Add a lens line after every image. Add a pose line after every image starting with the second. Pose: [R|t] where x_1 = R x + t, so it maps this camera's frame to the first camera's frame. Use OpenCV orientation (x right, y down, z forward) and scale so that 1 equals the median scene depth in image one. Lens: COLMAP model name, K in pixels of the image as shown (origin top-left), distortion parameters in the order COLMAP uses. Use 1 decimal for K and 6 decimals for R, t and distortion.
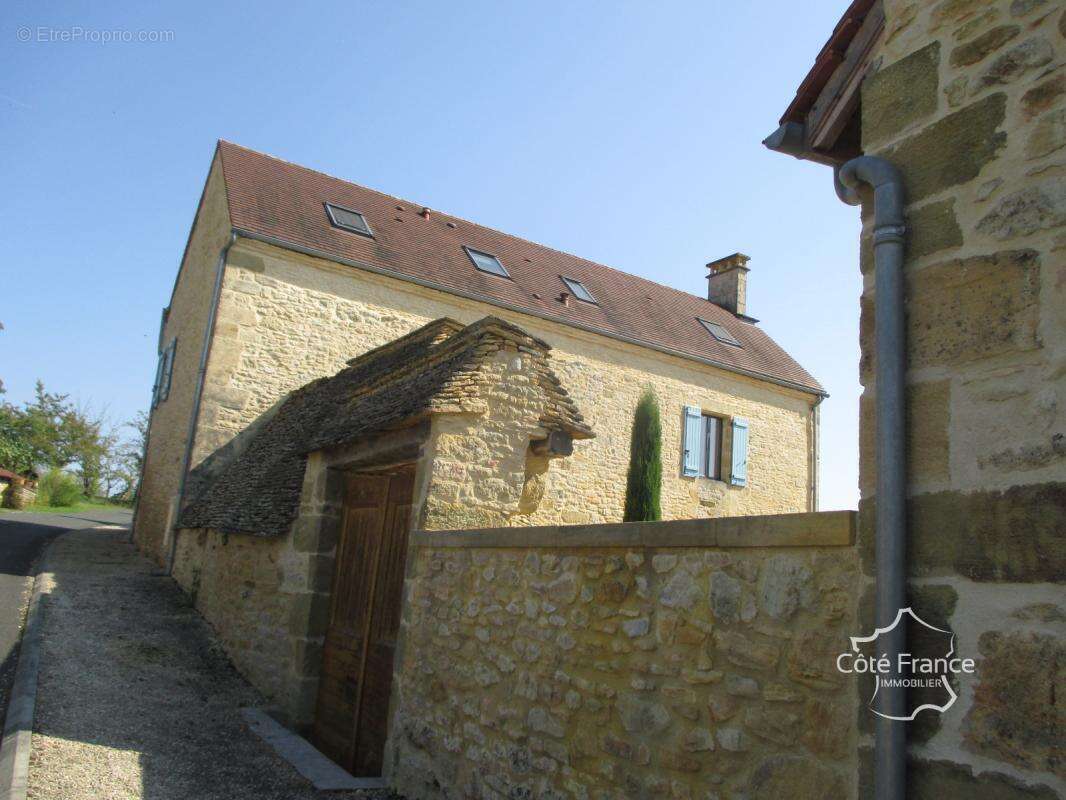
lens RADIAL K [[878.4, 0, 533.0], [0, 878.4, 400.0], [0, 0, 1]] dist [-0.035639, 0.003254]
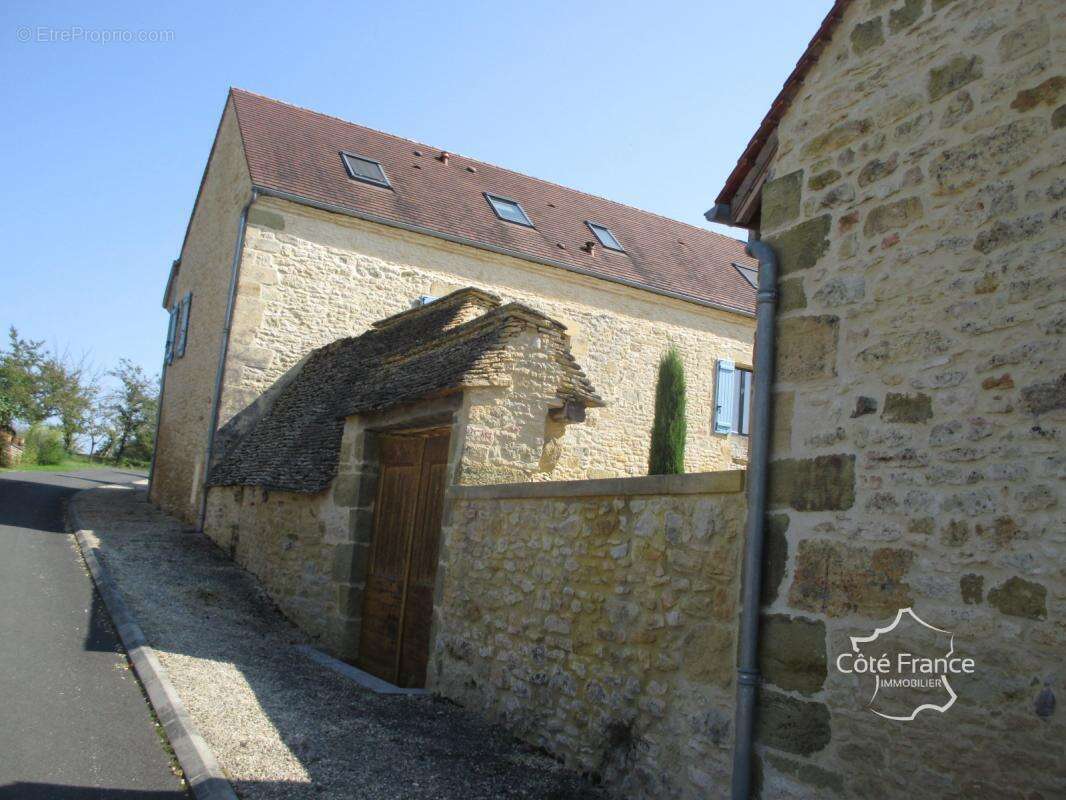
lens RADIAL K [[1022.4, 0, 533.0], [0, 1022.4, 400.0], [0, 0, 1]] dist [-0.052024, -0.007373]
pose [[0.999593, -0.002248, -0.028456, 0.010891], [0.003906, 0.998288, 0.058364, -0.033729], [0.028276, -0.058451, 0.997890, -0.261847]]
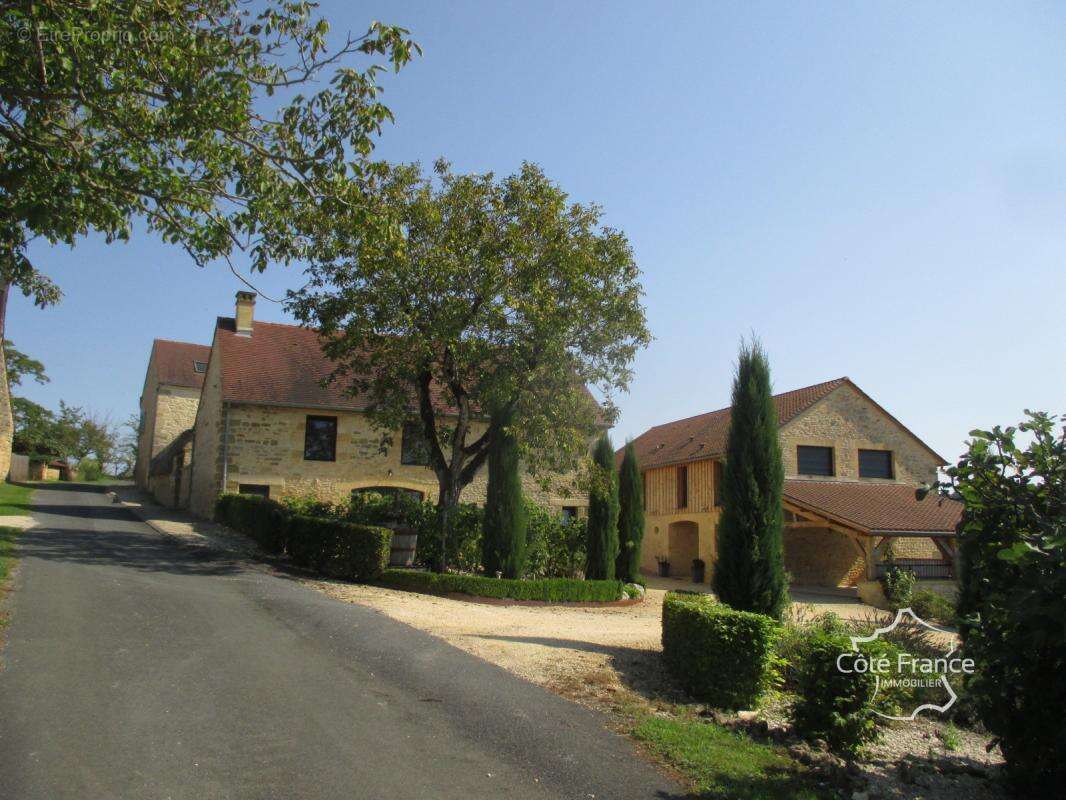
lens RADIAL K [[878.4, 0, 533.0], [0, 878.4, 400.0], [0, 0, 1]] dist [-0.035639, 0.003254]
pose [[0.997801, -0.065825, 0.007736, 1.631094], [0.065342, 0.996535, 0.051466, -0.344400], [-0.011097, -0.050847, 0.998645, -3.622753]]
